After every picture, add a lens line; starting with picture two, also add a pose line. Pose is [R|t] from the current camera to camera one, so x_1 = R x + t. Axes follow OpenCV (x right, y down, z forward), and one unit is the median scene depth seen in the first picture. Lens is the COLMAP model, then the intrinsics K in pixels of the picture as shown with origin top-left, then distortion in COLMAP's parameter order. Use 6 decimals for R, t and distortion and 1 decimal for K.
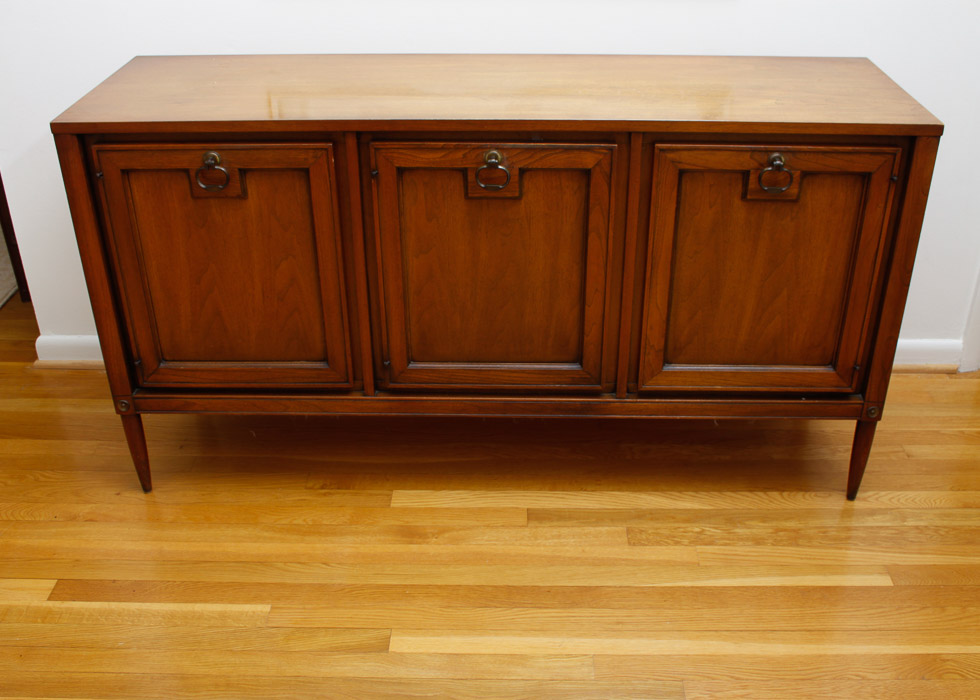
lens RADIAL K [[987.7, 0, 494.4], [0, 987.7, 346.4], [0, 0, 1]] dist [-0.060816, 0.000000]
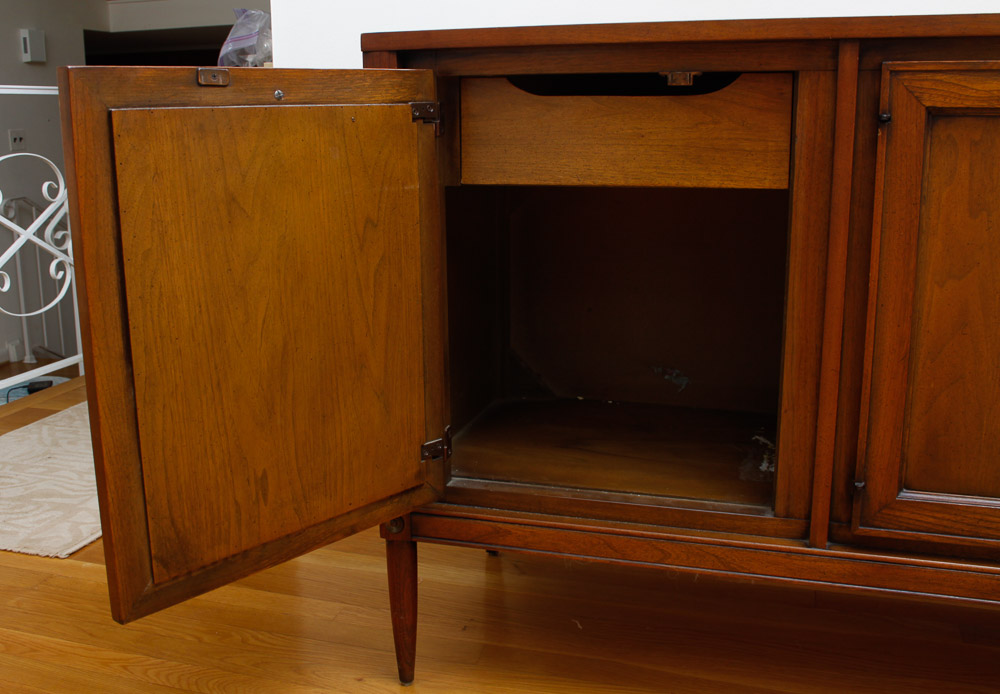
lens RADIAL K [[1030.4, 0, 493.6], [0, 1030.4, 346.3], [0, 0, 1]] dist [-0.098010, 0.000000]
pose [[0.960641, 0.057223, -0.271834, -0.157118], [-0.132373, 0.954605, -0.266846, 0.122238], [0.244225, 0.292327, 0.924608, 0.405706]]
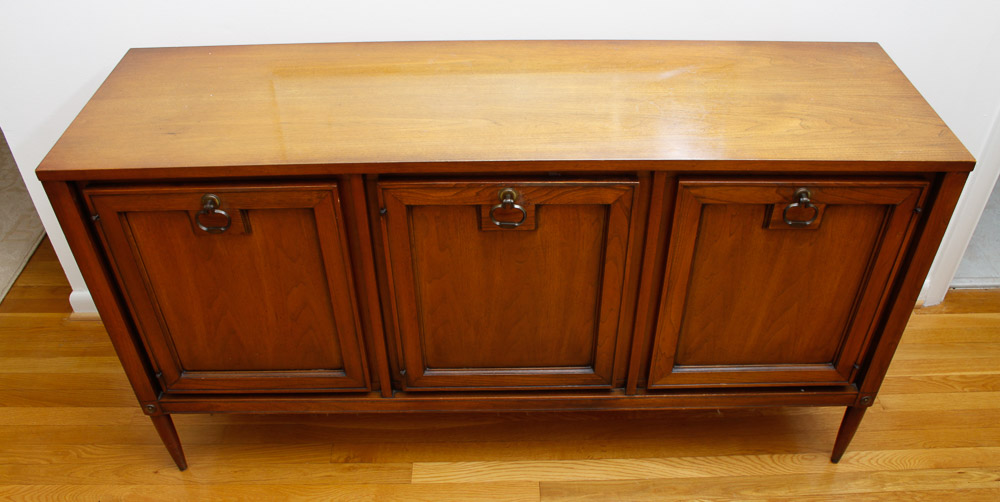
lens RADIAL K [[797.1, 0, 506.0], [0, 797.1, 281.2], [0, 0, 1]] dist [-0.111806, 0.067302]
pose [[0.999347, -0.022488, 0.028273, -0.024192], [0.016957, 0.983057, 0.182513, -0.224808], [-0.031898, -0.181914, 0.982797, 0.210566]]
